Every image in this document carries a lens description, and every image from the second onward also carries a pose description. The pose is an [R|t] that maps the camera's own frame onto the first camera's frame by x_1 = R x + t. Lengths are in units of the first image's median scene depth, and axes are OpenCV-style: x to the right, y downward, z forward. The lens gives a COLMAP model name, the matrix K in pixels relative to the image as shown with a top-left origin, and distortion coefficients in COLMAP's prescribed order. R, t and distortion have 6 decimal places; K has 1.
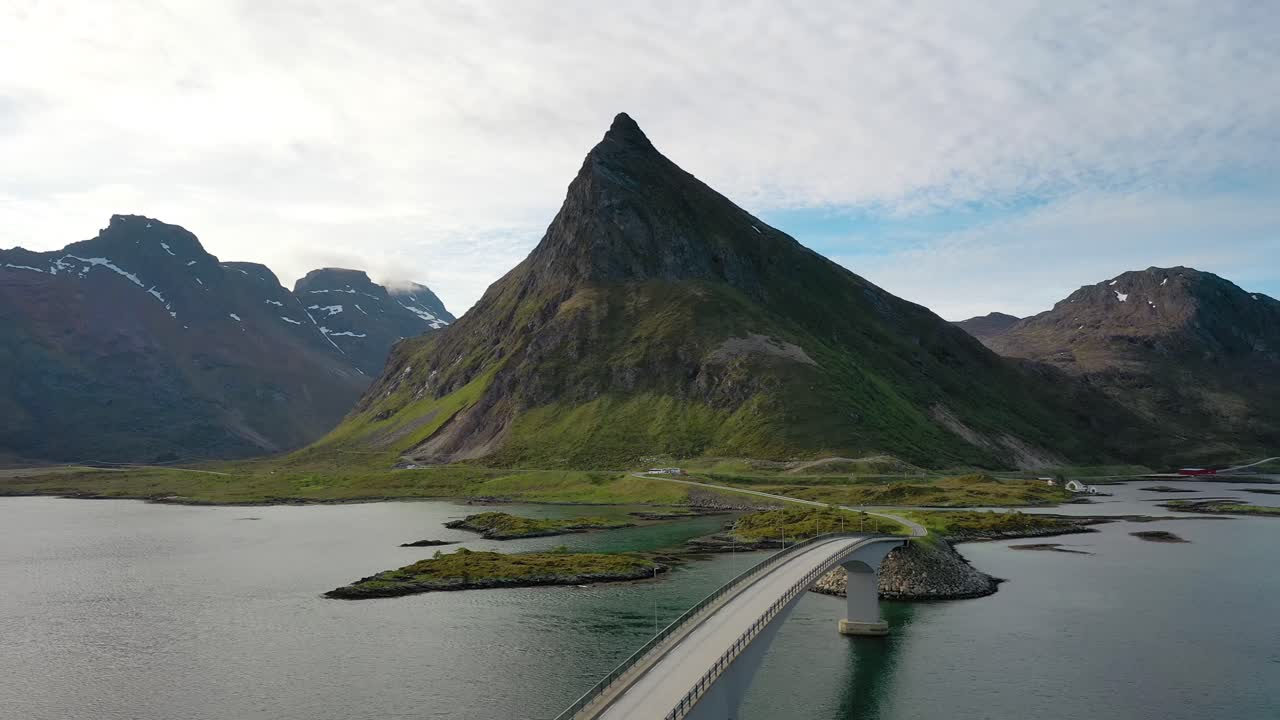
lens RADIAL K [[1030.4, 0, 635.1], [0, 1030.4, 362.3], [0, 0, 1]] dist [-0.005387, 0.013346]
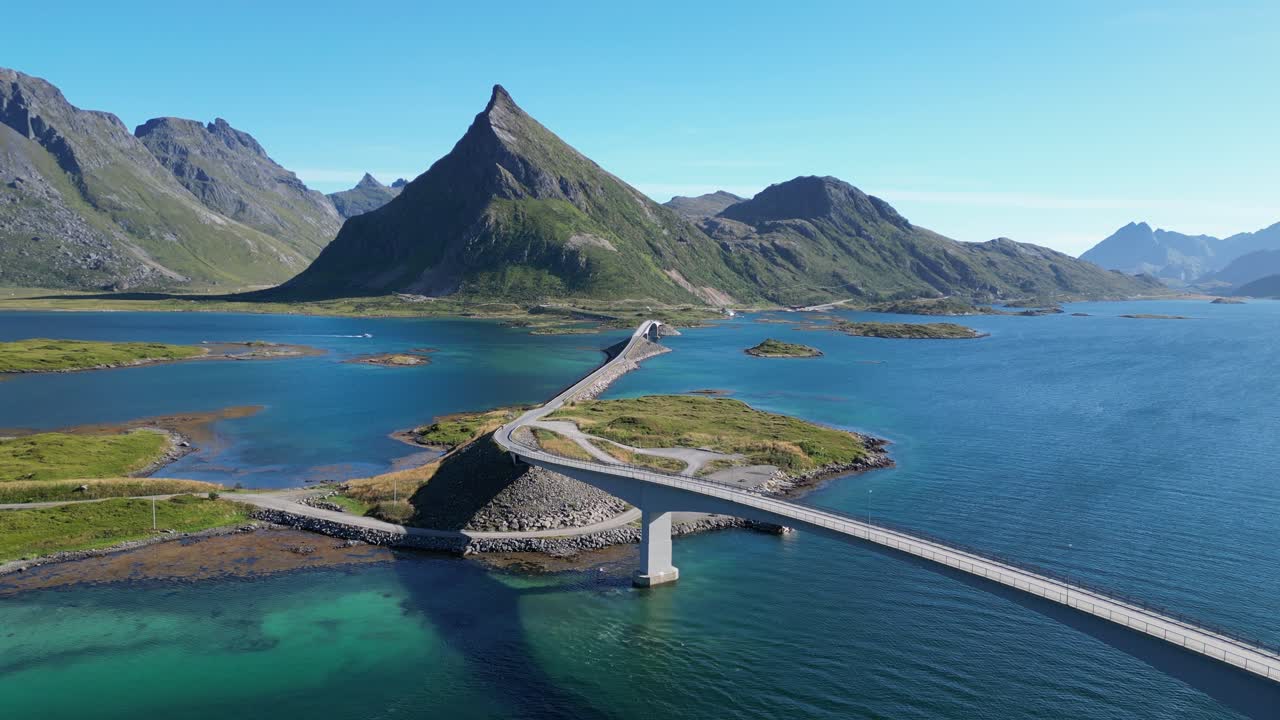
lens RADIAL K [[1030.4, 0, 638.0], [0, 1030.4, 362.0], [0, 0, 1]] dist [-0.005387, 0.013346]
pose [[0.970003, 0.000720, 0.243092, -0.239512], [-0.040748, 0.986329, 0.159673, -0.094195], [-0.239654, -0.164789, 0.956771, -0.853306]]
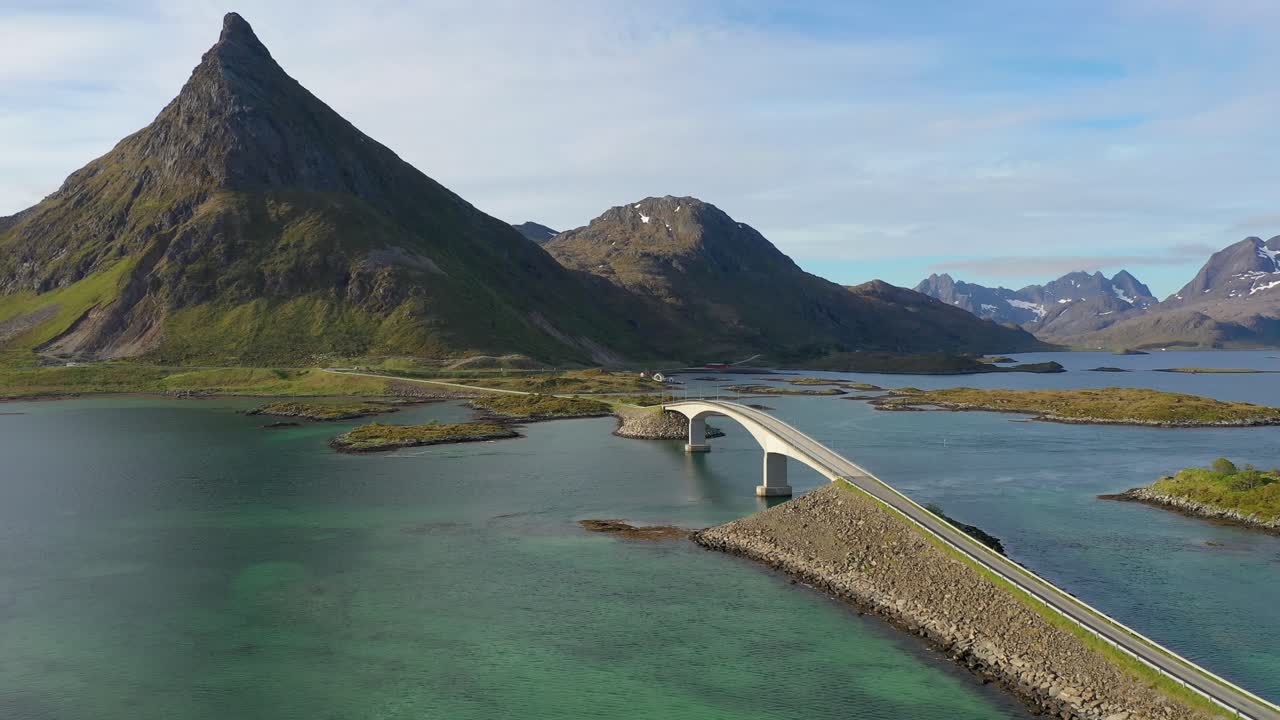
lens RADIAL K [[1030.4, 0, 639.3], [0, 1030.4, 356.9], [0, 0, 1]] dist [-0.005387, 0.013346]
pose [[0.890540, -0.000026, 0.454904, -0.144031], [-0.043961, 0.995315, 0.086115, -0.014585], [-0.452775, -0.096687, 0.886367, -0.125205]]
